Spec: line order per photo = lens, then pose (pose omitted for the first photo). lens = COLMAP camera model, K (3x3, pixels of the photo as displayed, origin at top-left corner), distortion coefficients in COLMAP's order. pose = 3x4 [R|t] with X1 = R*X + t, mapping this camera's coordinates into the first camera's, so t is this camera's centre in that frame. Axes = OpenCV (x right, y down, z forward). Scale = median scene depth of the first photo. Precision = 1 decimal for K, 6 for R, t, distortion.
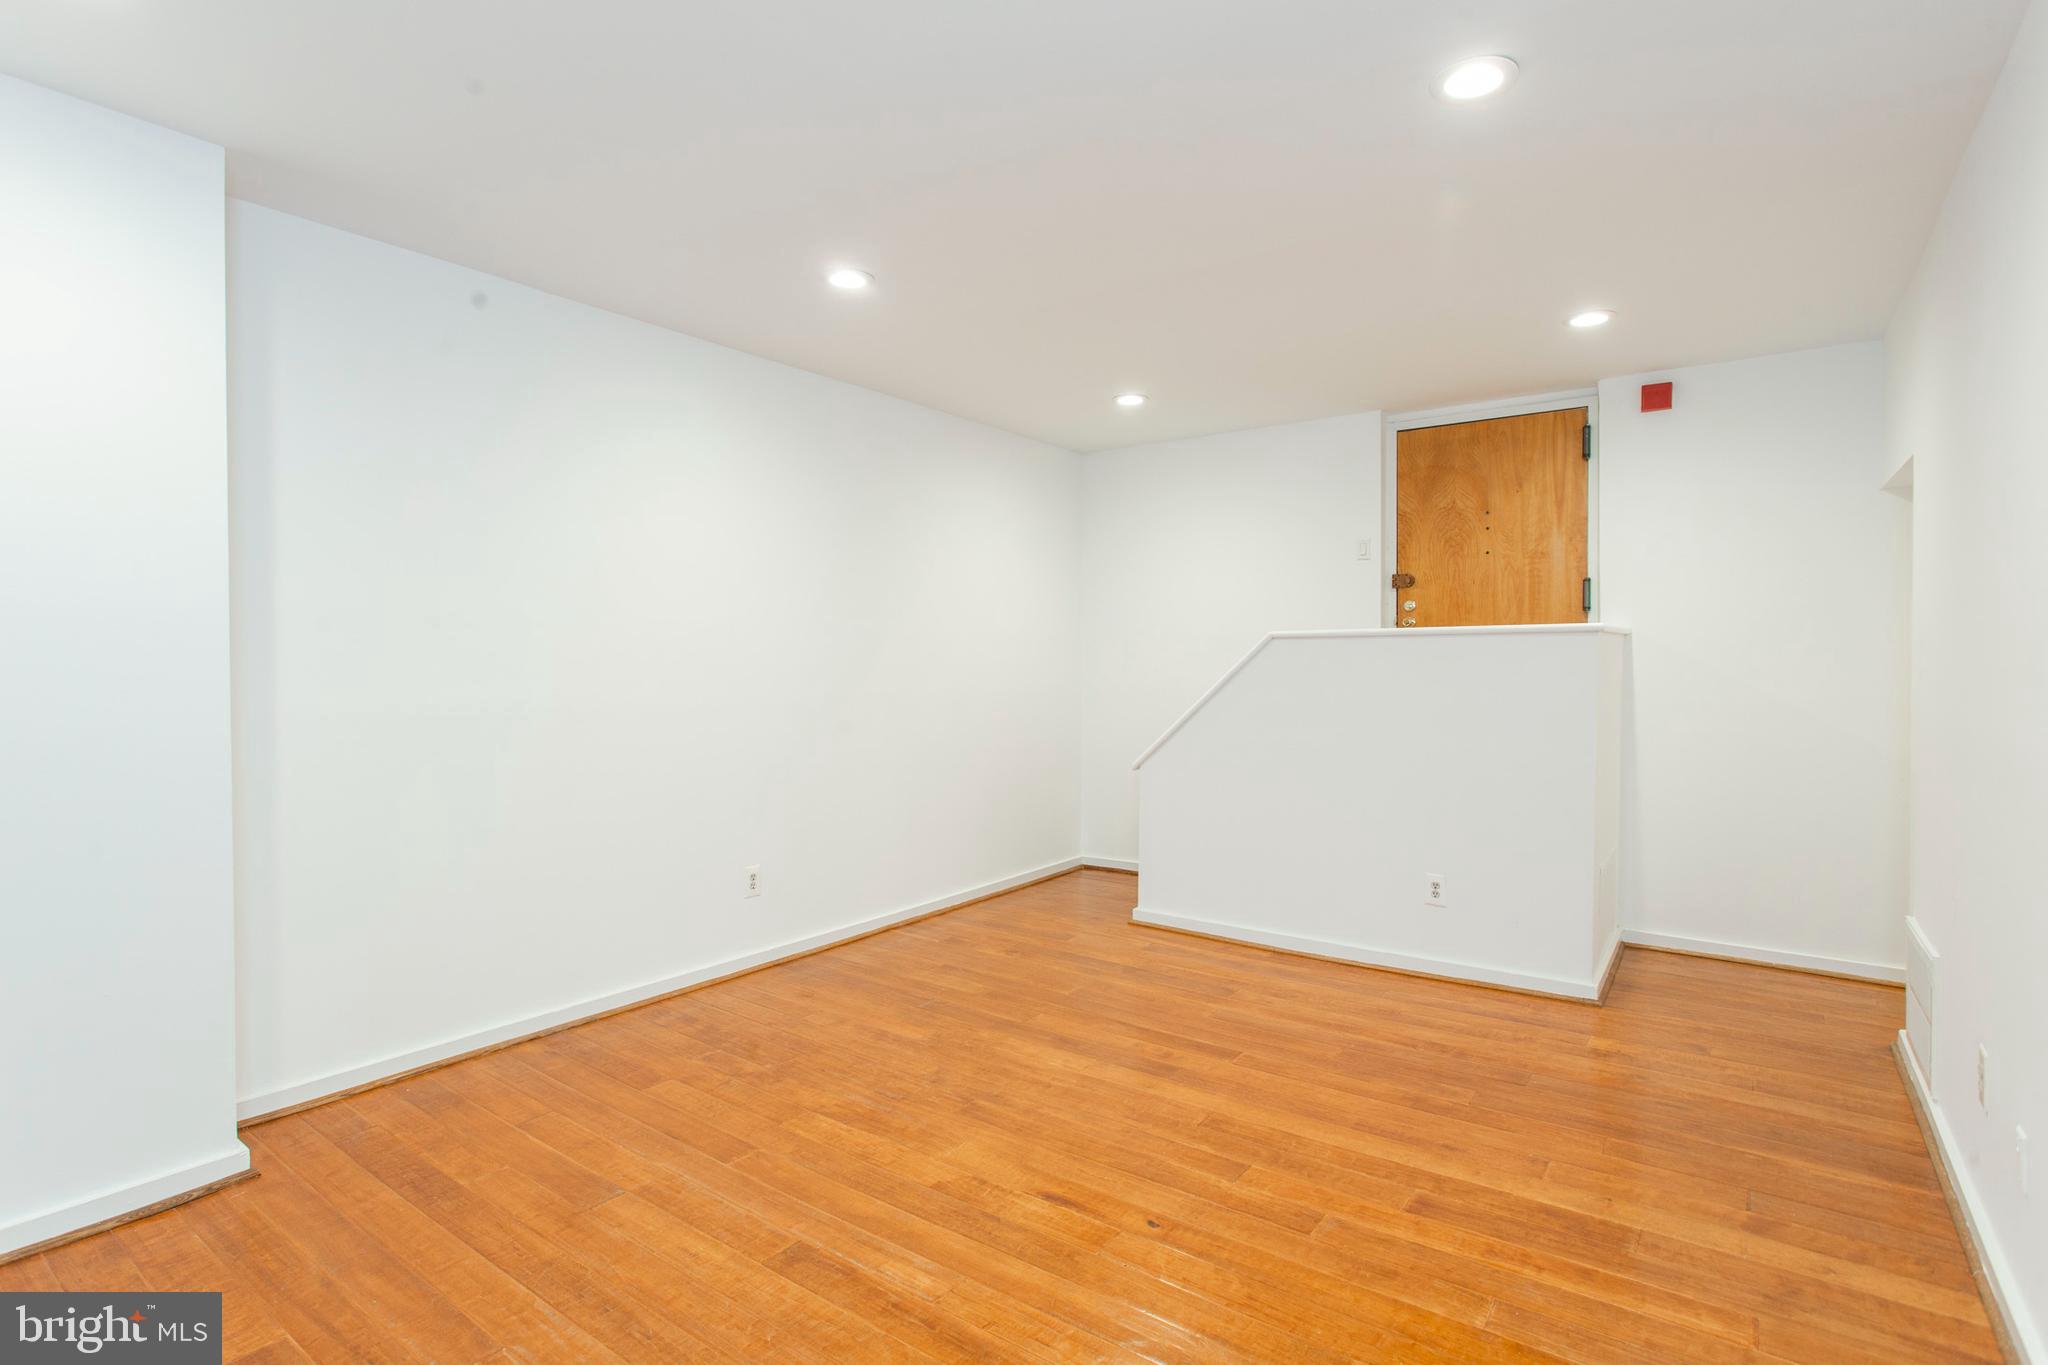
lens RADIAL K [[1031.5, 0, 1005.2], [0, 1031.5, 673.1], [0, 0, 1]] dist [0.002556, 0.000363]
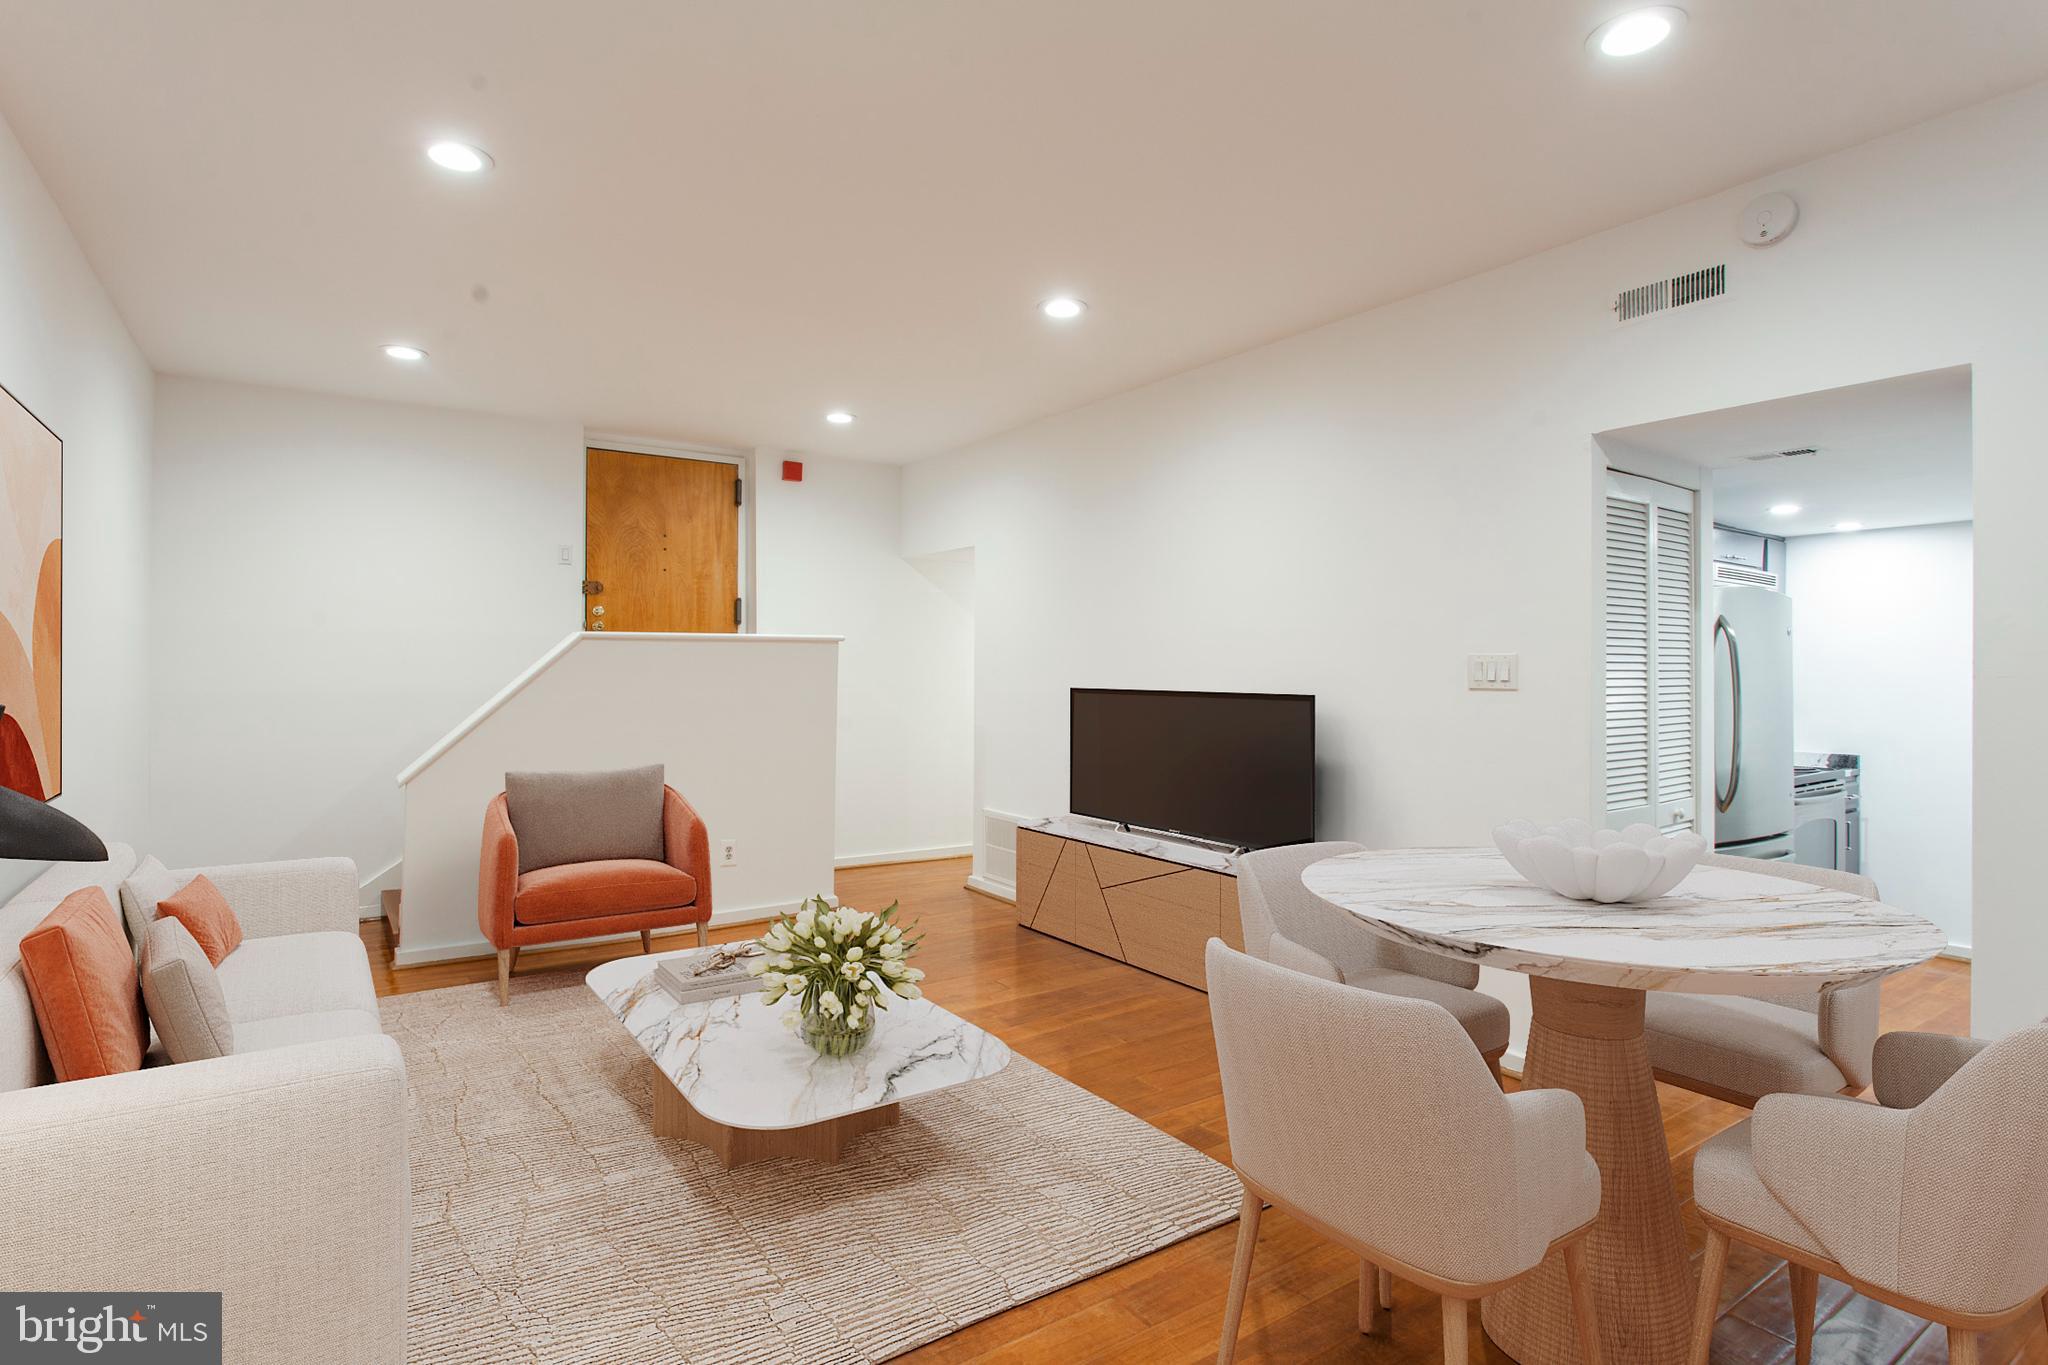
lens RADIAL K [[1031.5, 0, 1017.0], [0, 1031.5, 684.7], [0, 0, 1]] dist [0.002556, 0.000363]
pose [[0.330791, -0.014845, 0.943587, -0.517644], [0.002996, 0.999888, 0.014680, -0.002699], [-0.943699, -0.002029, 0.330798, 0.242655]]
